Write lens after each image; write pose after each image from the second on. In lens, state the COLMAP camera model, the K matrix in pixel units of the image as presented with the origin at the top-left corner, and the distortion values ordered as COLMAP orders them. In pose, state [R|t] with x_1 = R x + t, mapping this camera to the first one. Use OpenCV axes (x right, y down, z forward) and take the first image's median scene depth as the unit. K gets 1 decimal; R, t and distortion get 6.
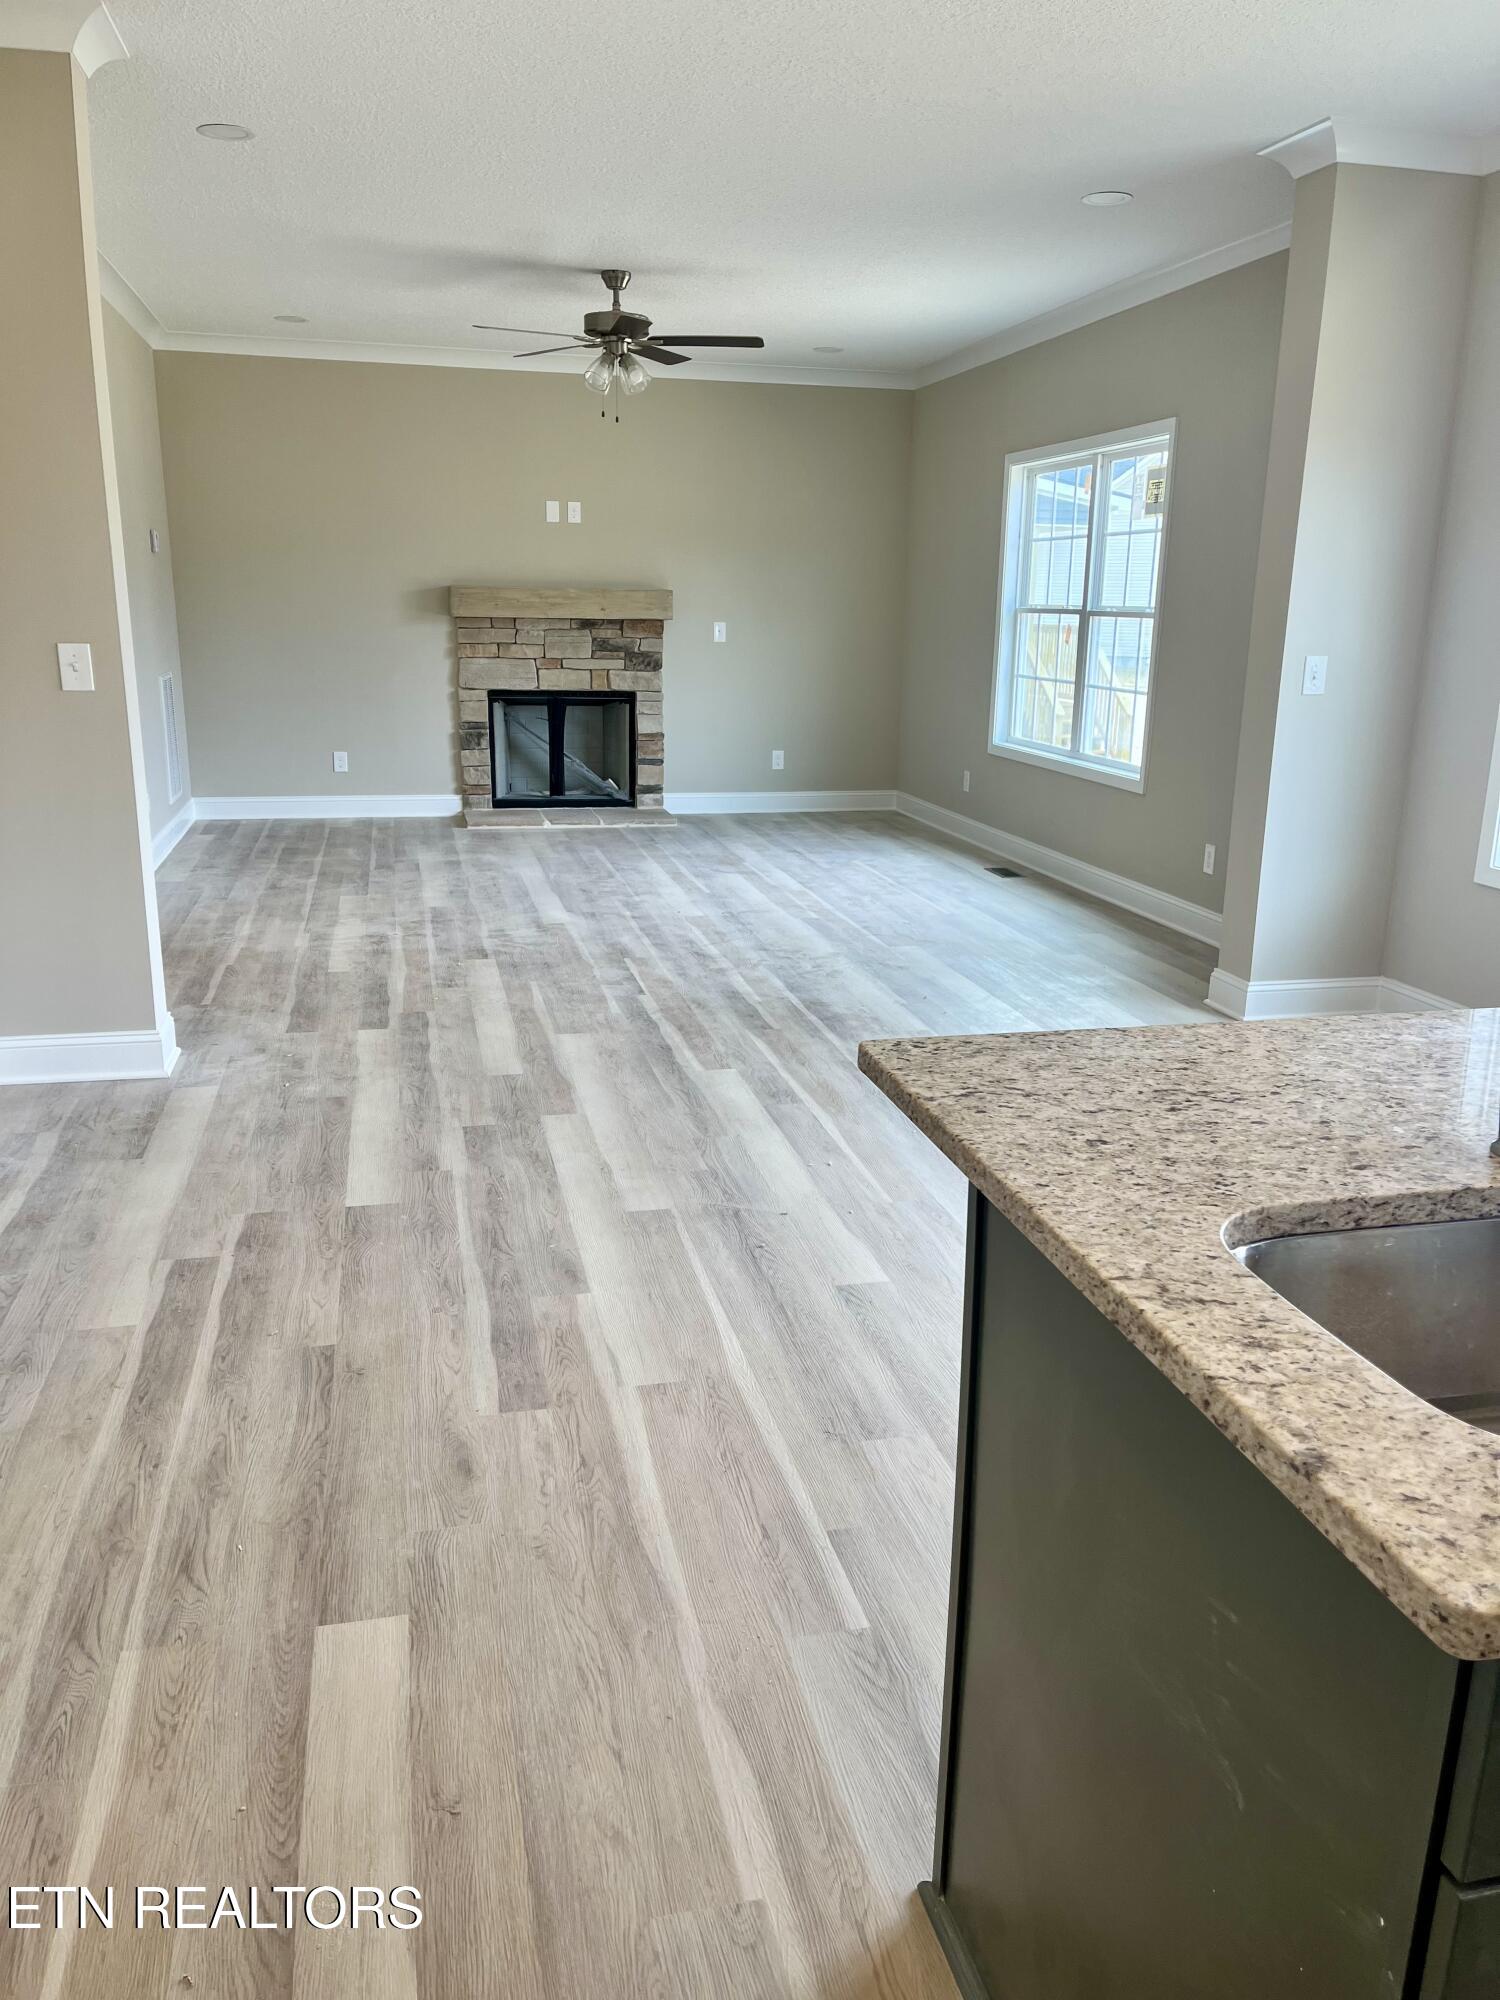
lens RADIAL K [[1507.1, 0, 784.7], [0, 1507.1, 1010.5], [0, 0, 1]] dist [0.048700, -0.005031]
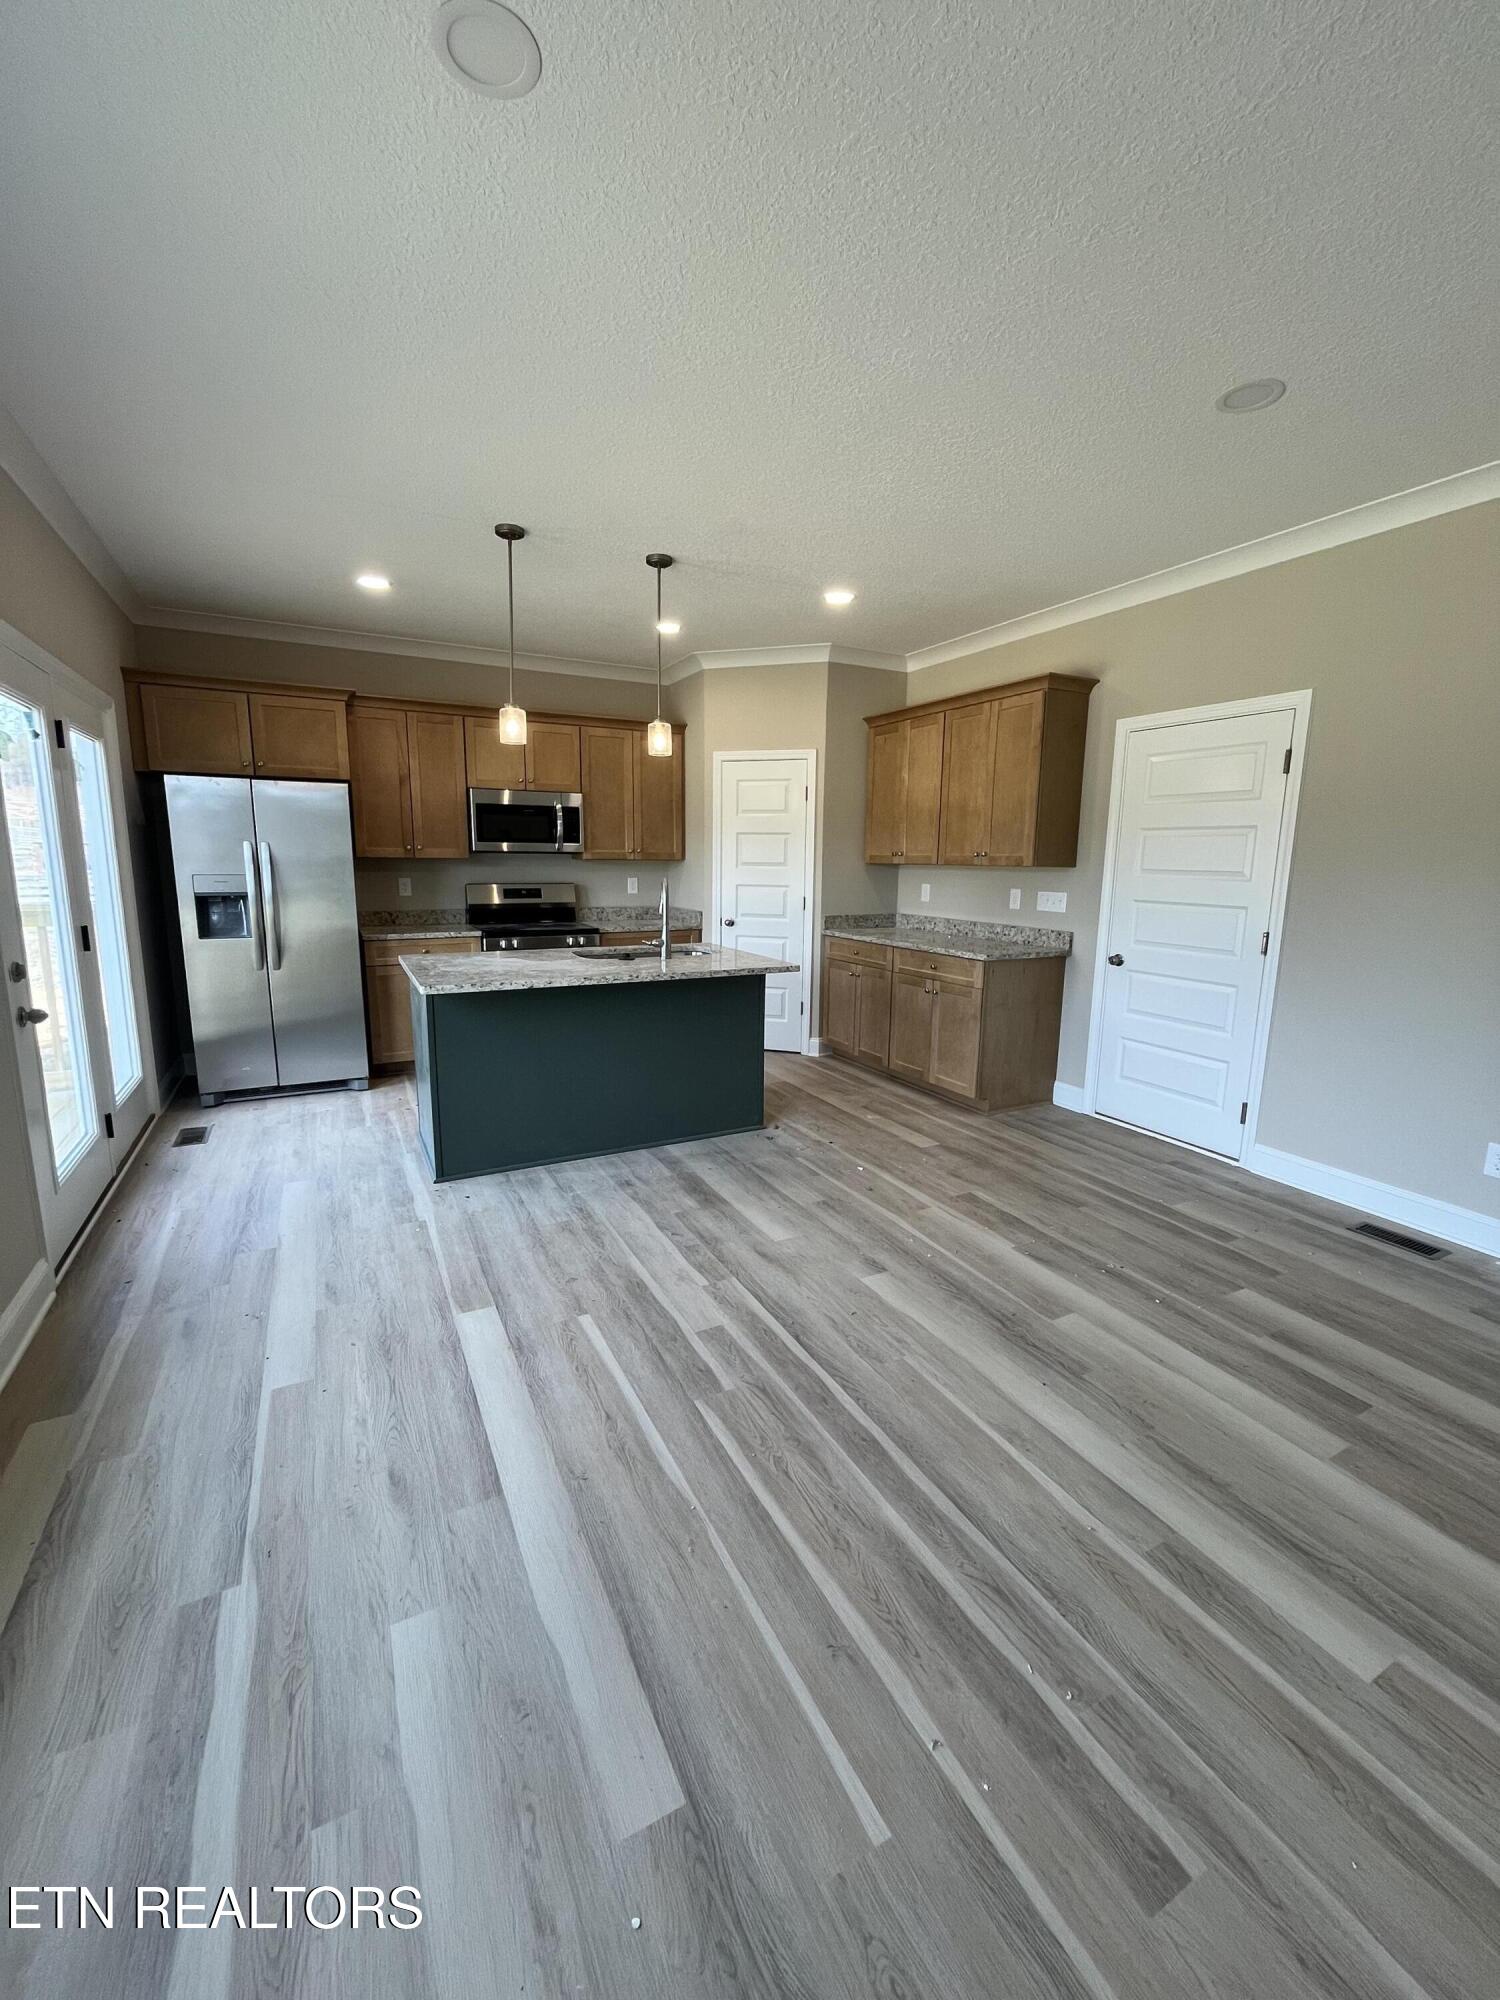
lens RADIAL K [[802.4, 0, 748.2], [0, 802.4, 992.6], [0, 0, 1]] dist [-0.008813, 0.000467]
pose [[-0.972196, 0.008459, -0.234017, 0.295604], [-0.090948, 0.907255, 0.410629, -0.337264], [0.215787, 0.420495, -0.881260, 1.240793]]
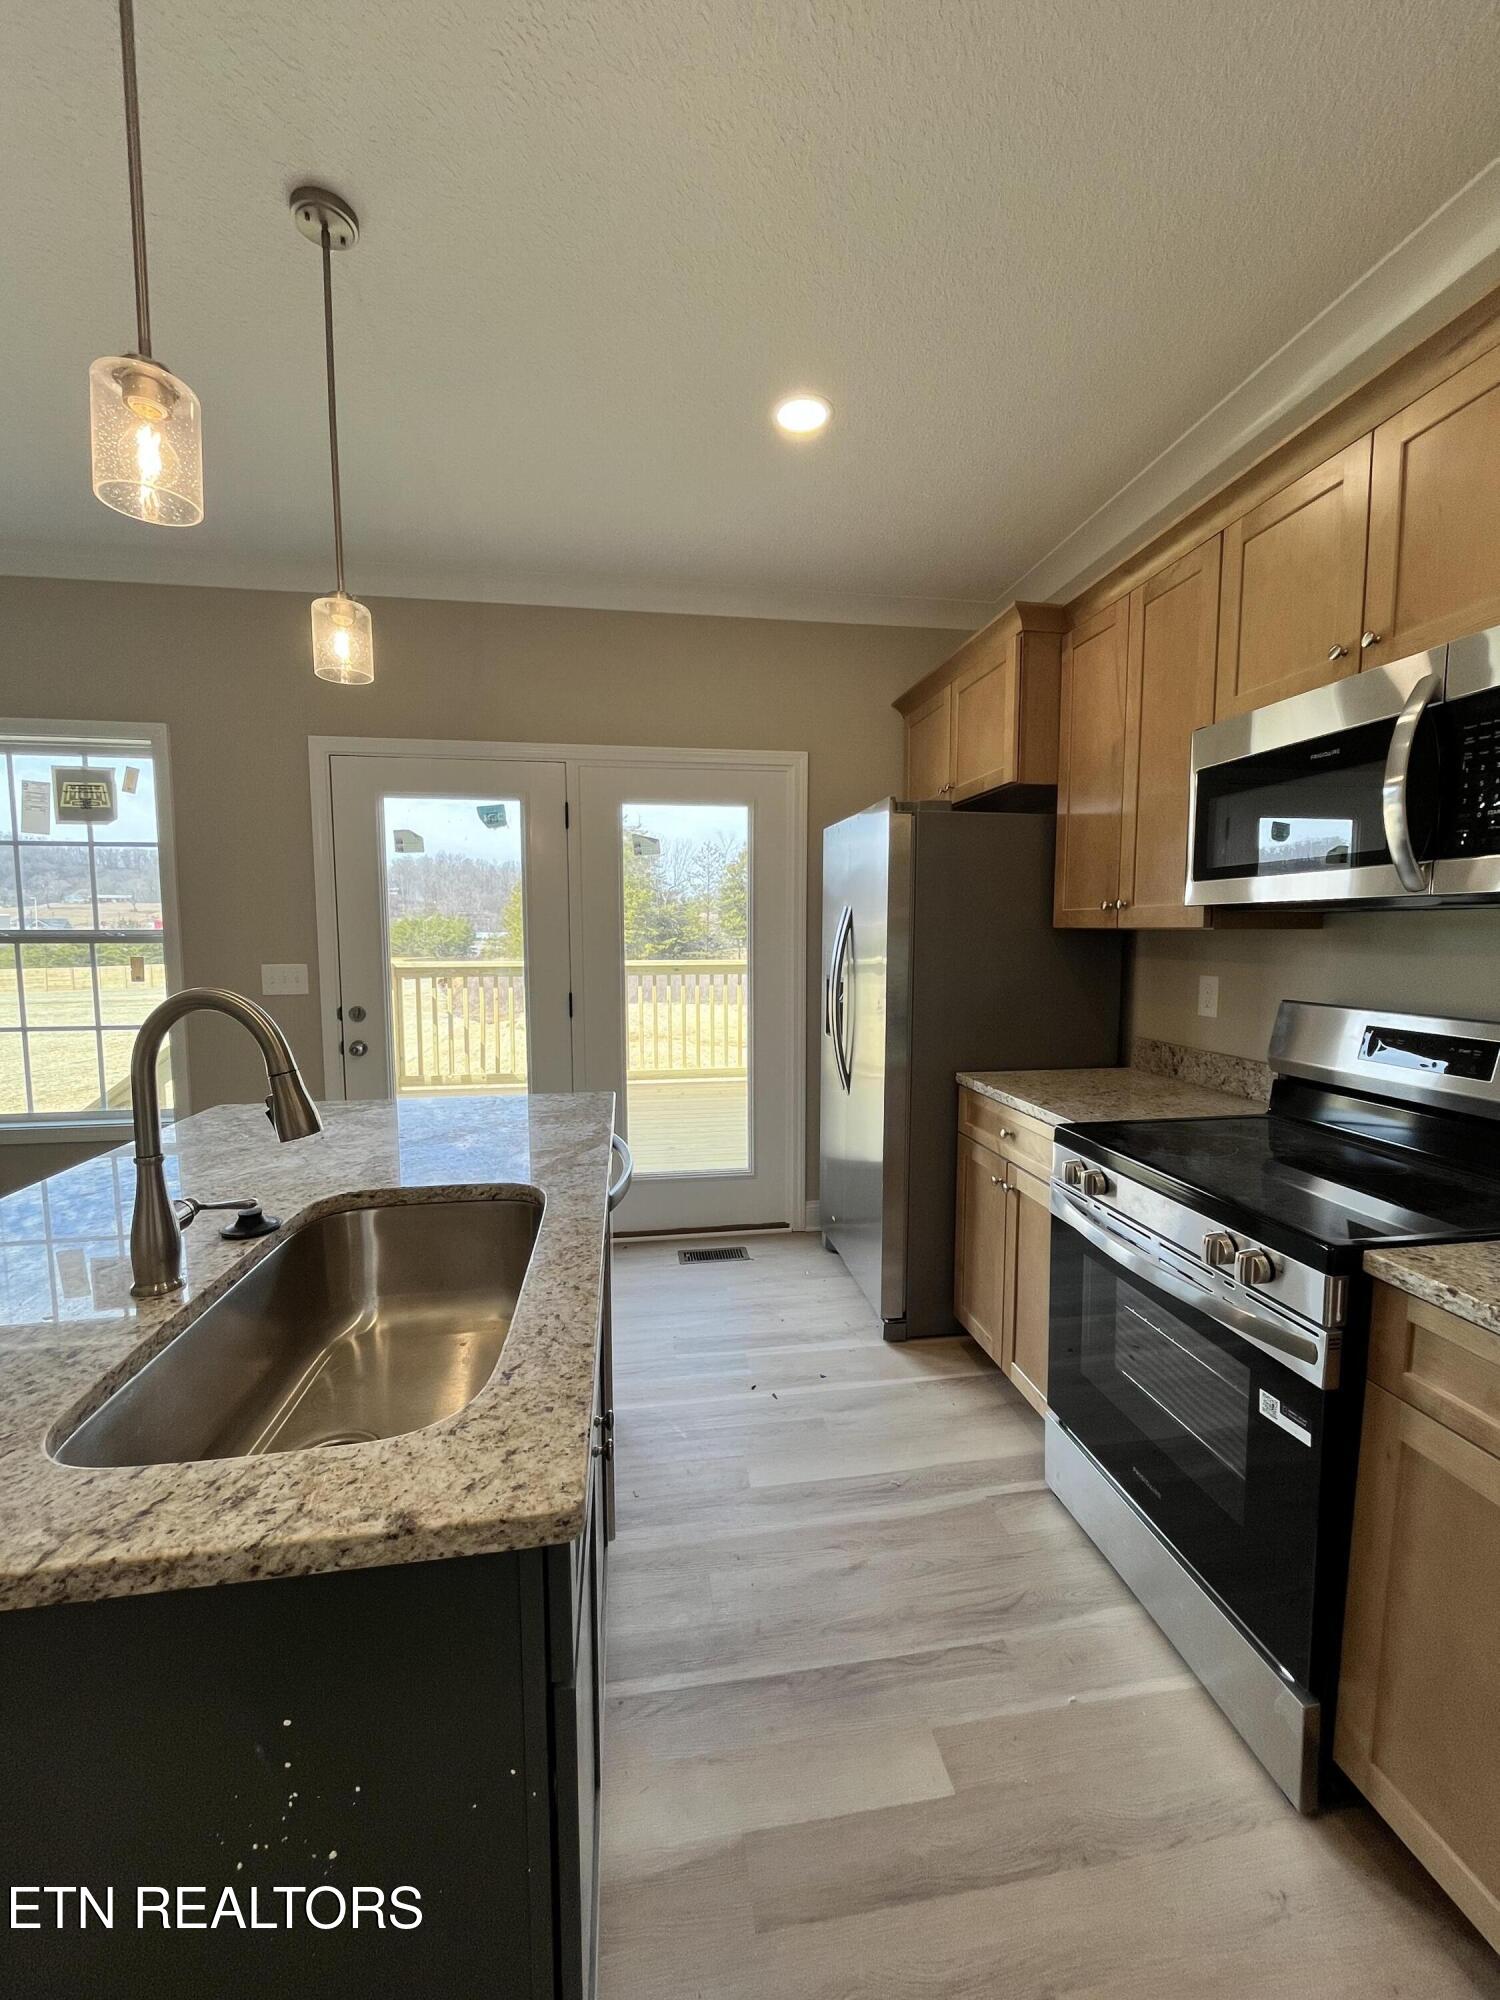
lens RADIAL K [[802.4, 0, 749.7], [0, 802.4, 995.9], [0, 0, 1]] dist [-0.008813, 0.000467]
pose [[0.092709, -0.103912, 0.990256, -0.061681], [0.266350, 0.960884, 0.075894, -0.027313], [-0.959408, 0.256719, 0.116759, 0.113730]]
